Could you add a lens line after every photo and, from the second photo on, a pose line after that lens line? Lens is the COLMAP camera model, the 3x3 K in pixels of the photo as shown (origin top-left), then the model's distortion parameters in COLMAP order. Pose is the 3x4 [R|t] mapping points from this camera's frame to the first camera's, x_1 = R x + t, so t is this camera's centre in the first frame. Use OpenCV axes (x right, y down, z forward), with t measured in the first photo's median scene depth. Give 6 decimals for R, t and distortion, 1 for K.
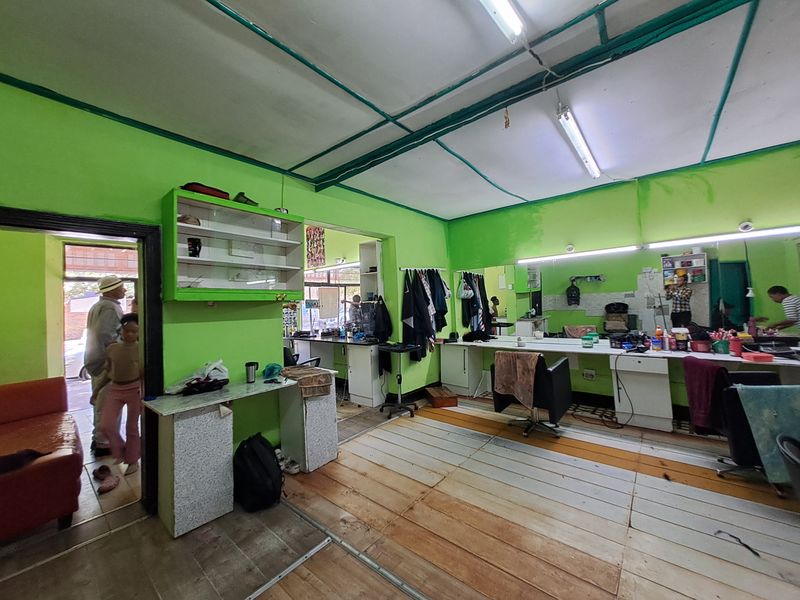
lens RADIAL K [[312.5, 0, 398.9], [0, 312.5, 297.2], [0, 0, 1]] dist [-0.001277, -0.000160]
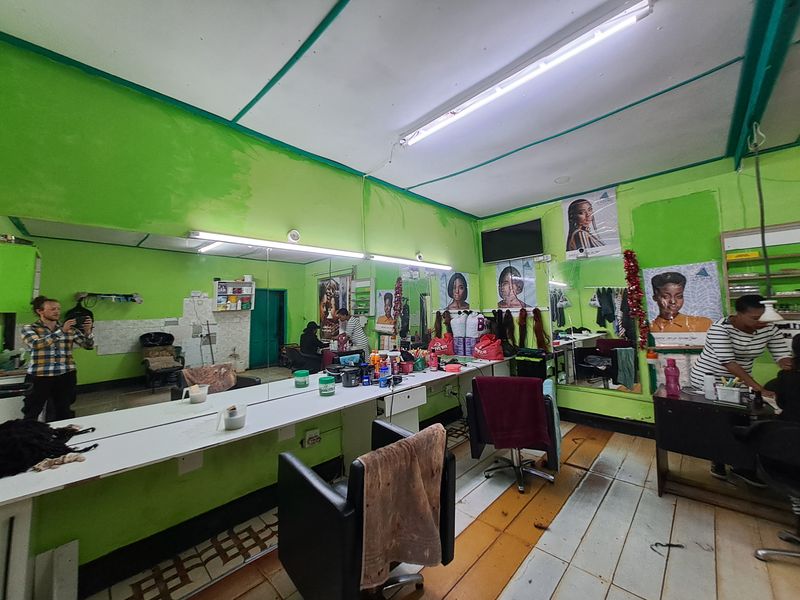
lens RADIAL K [[312.5, 0, 398.9], [0, 312.5, 297.2], [0, 0, 1]] dist [-0.001277, -0.000160]
pose [[0.081166, 0.091208, 0.992519, -0.016183], [0.013442, 0.995613, -0.092591, 0.012131], [-0.996610, 0.020856, 0.079584, 0.402758]]
